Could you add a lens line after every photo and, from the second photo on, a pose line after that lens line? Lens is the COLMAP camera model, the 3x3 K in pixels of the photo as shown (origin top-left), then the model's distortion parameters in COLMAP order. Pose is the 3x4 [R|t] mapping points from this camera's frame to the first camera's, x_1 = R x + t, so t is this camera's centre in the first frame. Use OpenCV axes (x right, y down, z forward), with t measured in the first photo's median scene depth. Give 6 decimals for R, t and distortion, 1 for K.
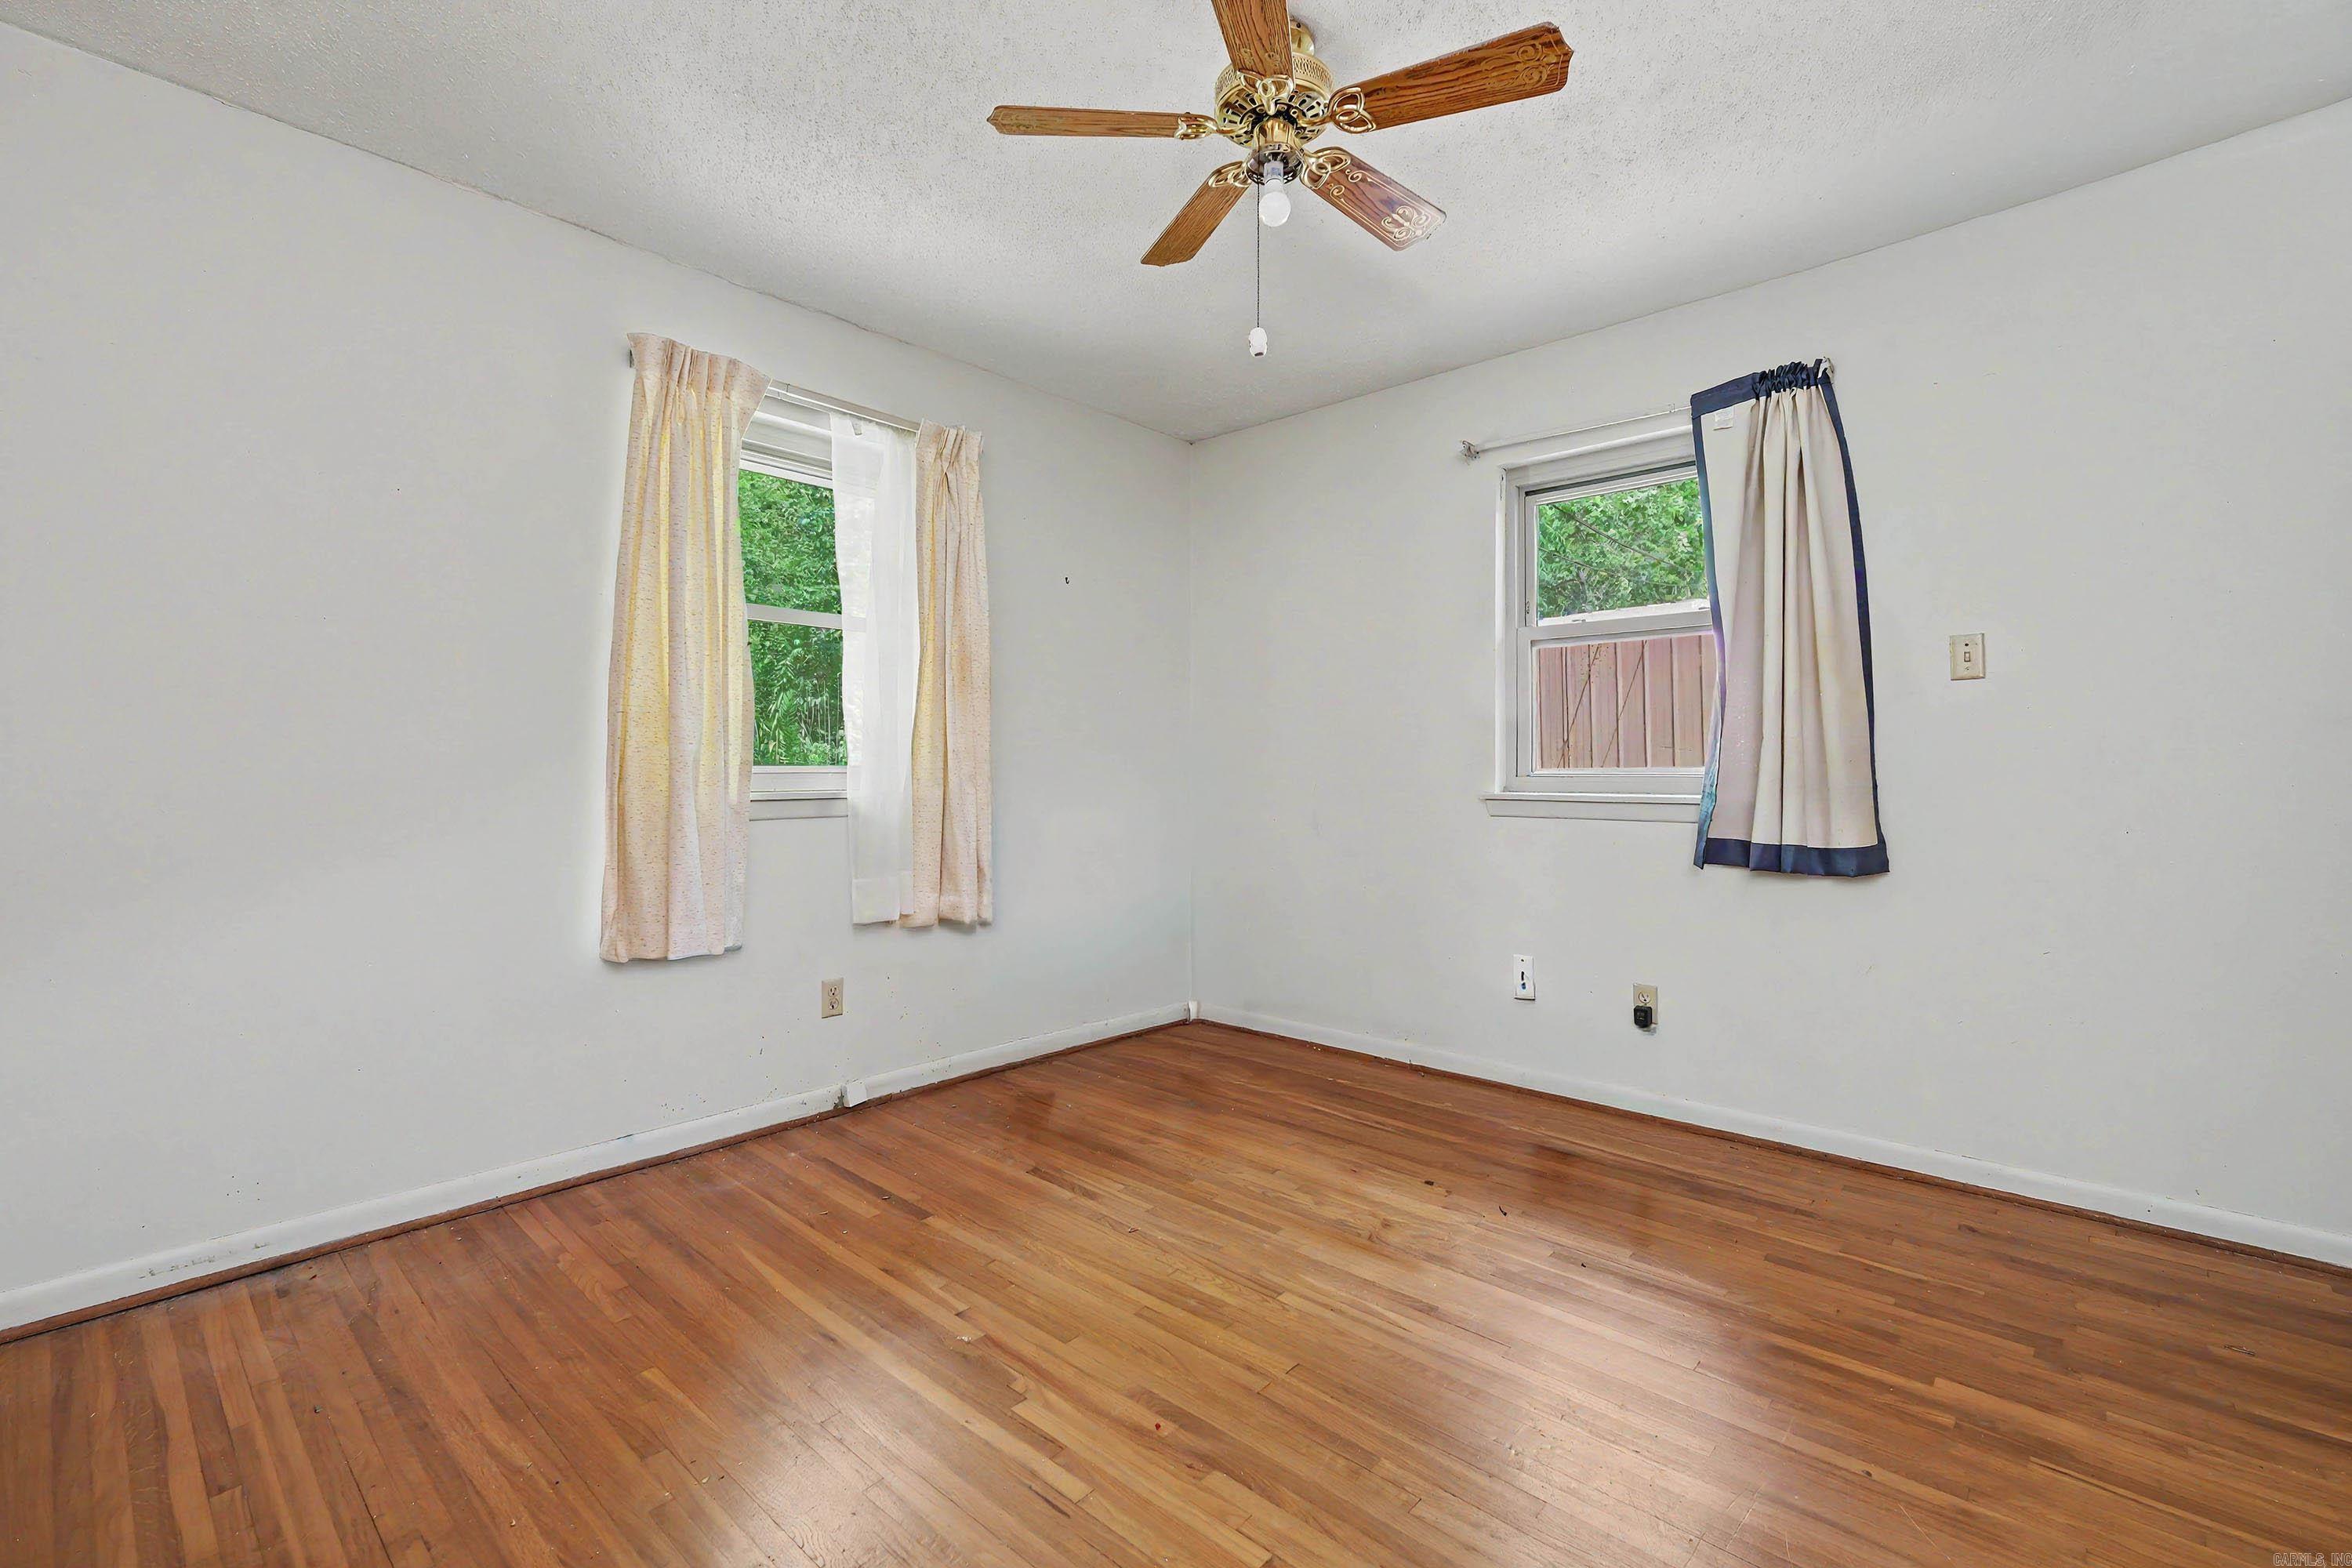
lens RADIAL K [[1016.3, 0, 1176.8], [0, 1016.3, 768.8], [0, 0, 1]] dist [-0.010877, 0.000524]
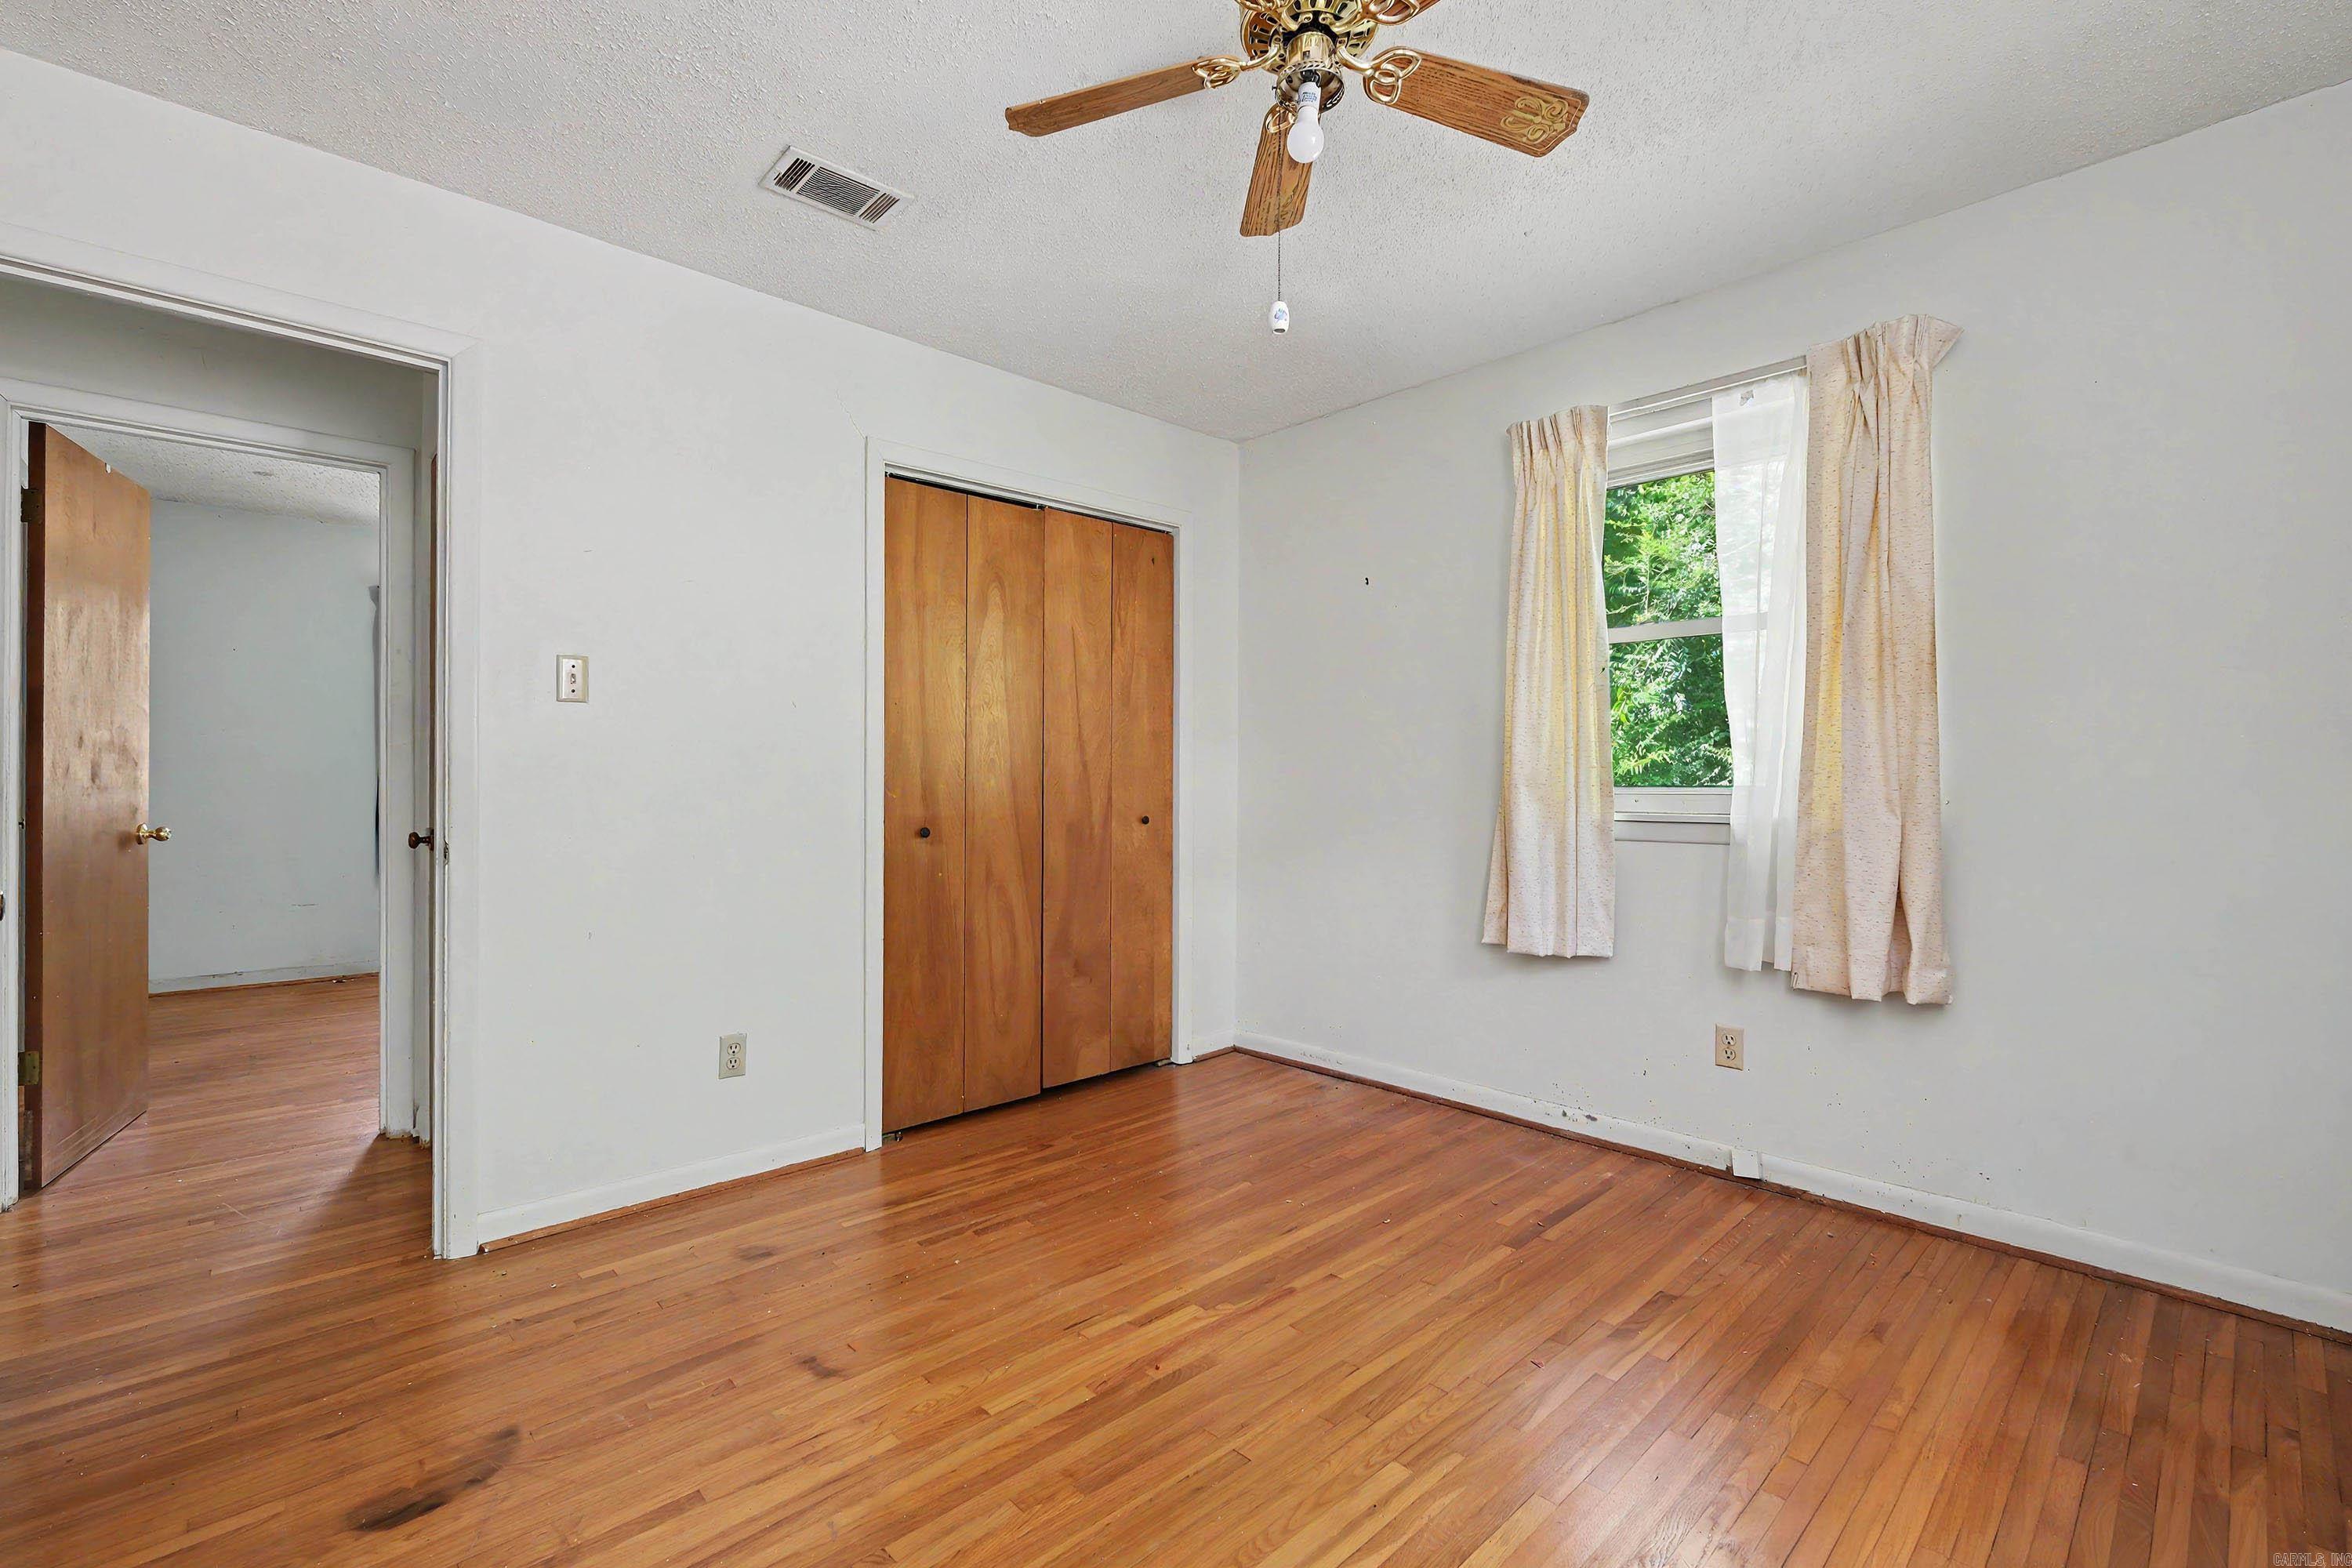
lens RADIAL K [[1030.8, 0, 1185.8], [0, 1030.8, 790.4], [0, 0, 1]] dist [0.001044, 0.000236]
pose [[-0.073918, 0.006027, -0.997246, 0.705451], [-0.001789, 0.999979, 0.006176, -0.005528], [0.997263, 0.002241, -0.073906, 0.692595]]
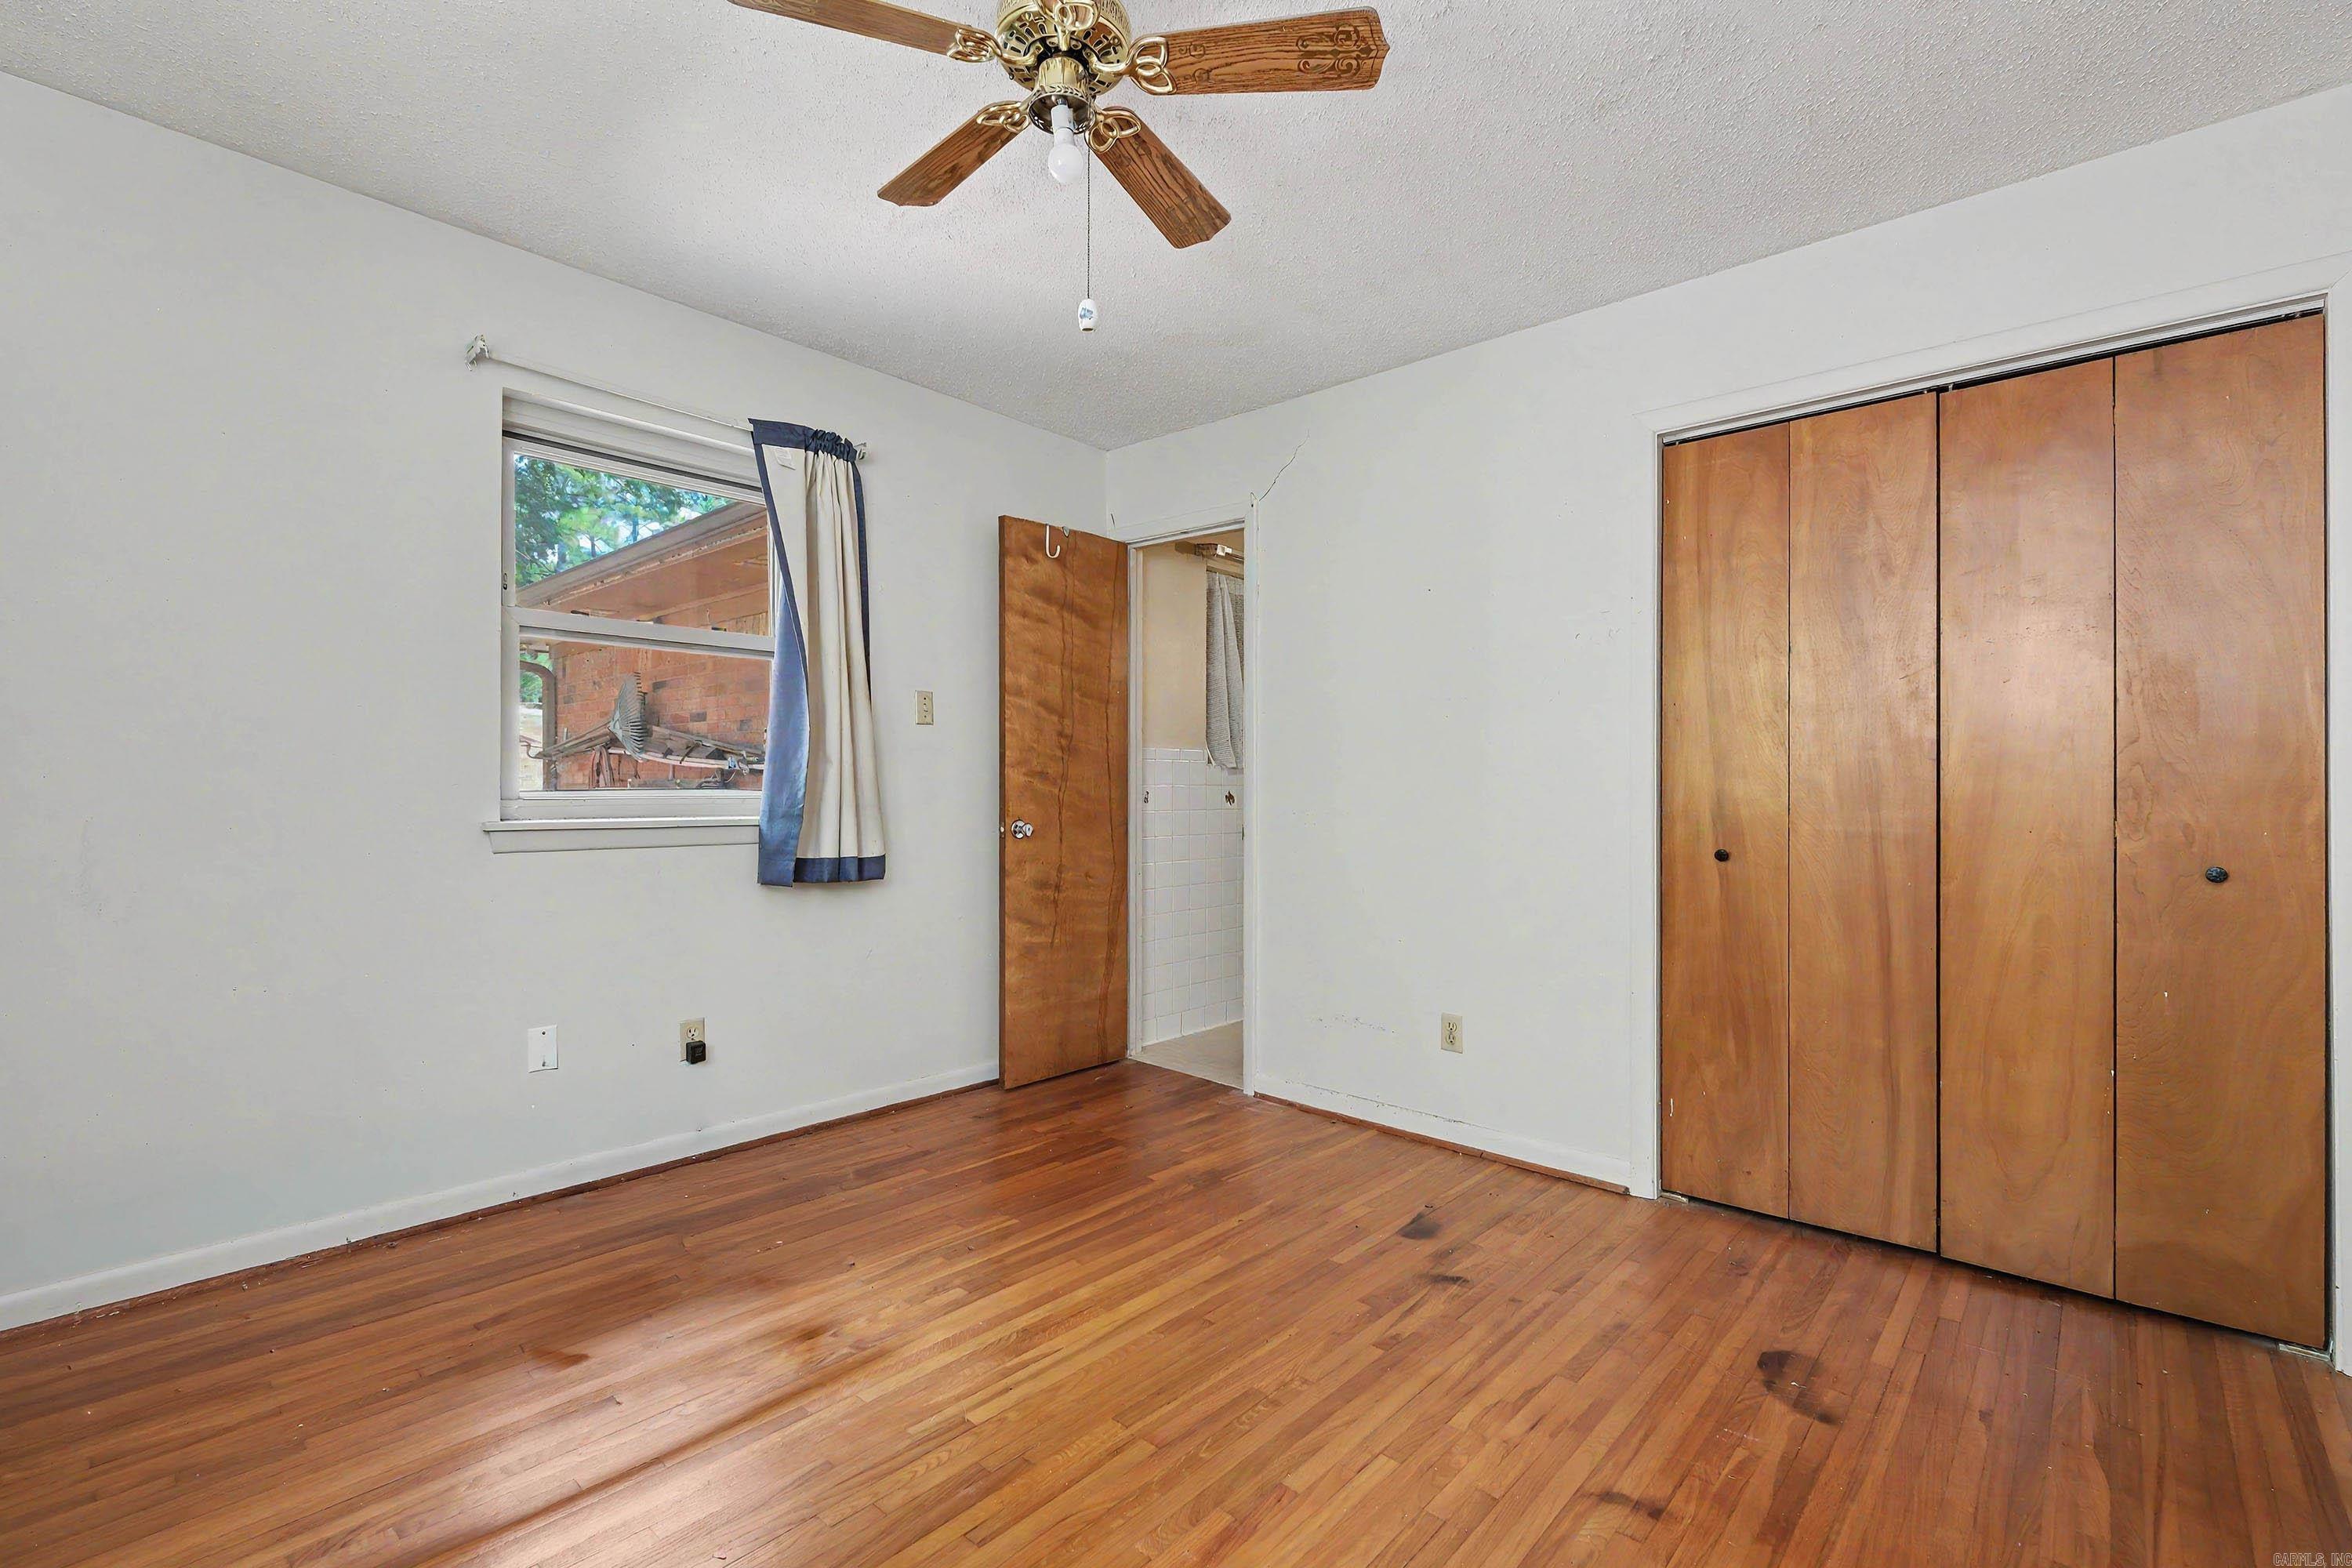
lens RADIAL K [[1037.6, 0, 1159.4], [0, 1037.6, 802.5], [0, 0, 1]] dist [-0.000114, 0.000097]
pose [[0.002770, -0.012325, 0.999920, -0.585881], [-0.007156, 0.999898, 0.012345, -0.004413], [-0.999971, -0.007190, 0.002681, 0.656663]]
